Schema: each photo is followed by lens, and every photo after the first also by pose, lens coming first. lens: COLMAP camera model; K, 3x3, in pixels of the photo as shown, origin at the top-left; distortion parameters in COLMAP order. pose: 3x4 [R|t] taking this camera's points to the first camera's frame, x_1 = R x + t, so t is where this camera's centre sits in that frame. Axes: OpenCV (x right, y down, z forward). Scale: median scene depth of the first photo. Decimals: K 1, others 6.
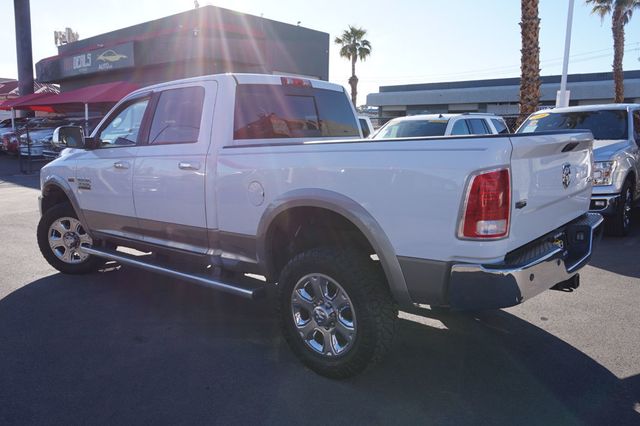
lens RADIAL K [[504.5, 0, 320.0], [0, 504.5, 213.0], [0, 0, 1]] dist [-0.006690, 0.002610]
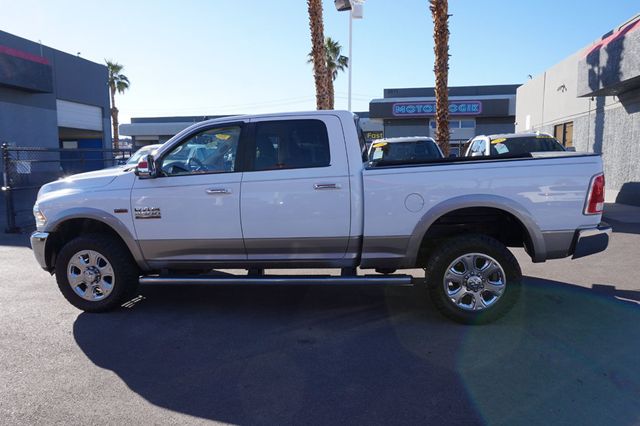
lens RADIAL K [[434.0, 0, 320.0], [0, 434.0, 213.0], [0, 0, 1]] dist [-0.039154, 0.041911]
pose [[0.845817, -0.077314, 0.527841, -0.545489], [0.095316, 0.995423, -0.006933, -0.014118], [-0.524889, 0.056176, 0.849315, 0.100819]]
